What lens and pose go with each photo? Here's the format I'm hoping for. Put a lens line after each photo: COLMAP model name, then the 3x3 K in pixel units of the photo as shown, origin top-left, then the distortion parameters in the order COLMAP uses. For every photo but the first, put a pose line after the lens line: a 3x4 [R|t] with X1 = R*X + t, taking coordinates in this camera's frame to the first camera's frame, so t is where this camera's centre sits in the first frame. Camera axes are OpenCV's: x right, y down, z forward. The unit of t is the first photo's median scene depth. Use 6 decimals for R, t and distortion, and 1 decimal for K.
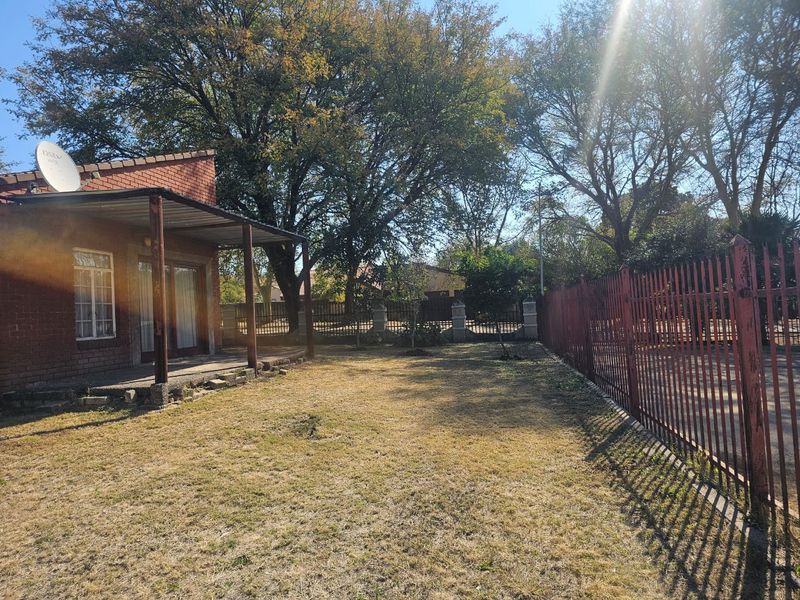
lens RADIAL K [[527.1, 0, 373.4], [0, 527.1, 298.0], [0, 0, 1]] dist [0.063430, -0.059873]
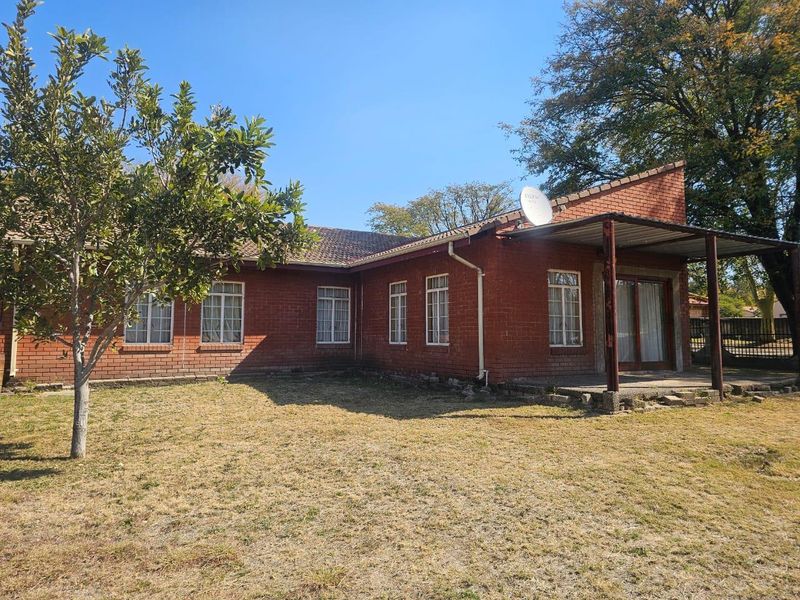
lens RADIAL K [[613.3, 0, 400.0], [0, 613.3, 300.0], [0, 0, 1]] dist [0.054670, -0.068698]
pose [[0.656031, 0.008260, -0.754689, 0.252330], [-0.014116, 0.999899, -0.001327, -0.017733], [0.754602, 0.011524, 0.656082, -0.150140]]
